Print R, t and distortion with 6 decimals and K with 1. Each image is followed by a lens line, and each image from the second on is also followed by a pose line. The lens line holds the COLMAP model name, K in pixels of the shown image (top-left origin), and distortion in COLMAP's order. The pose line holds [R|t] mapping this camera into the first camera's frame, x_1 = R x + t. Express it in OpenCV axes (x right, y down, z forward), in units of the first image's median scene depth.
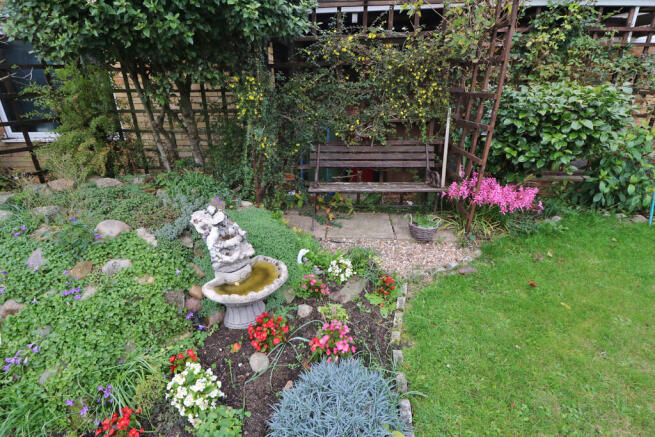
lens RADIAL K [[310.4, 0, 327.7], [0, 310.4, 218.2], [0, 0, 1]] dist [-0.015256, -0.003744]
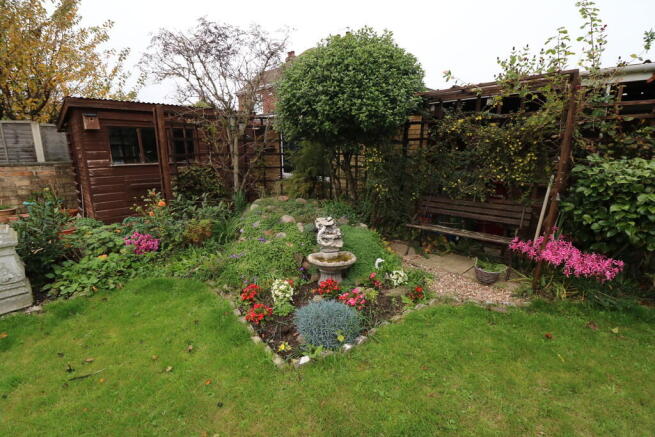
lens RADIAL K [[310.4, 0, 327.7], [0, 310.4, 218.1], [0, 0, 1]] dist [-0.015256, -0.003744]
pose [[0.757550, 0.152429, -0.634731, 0.605746], [-0.259802, 0.962429, -0.078948, 0.090542], [0.598850, 0.224712, 0.768689, -0.314748]]
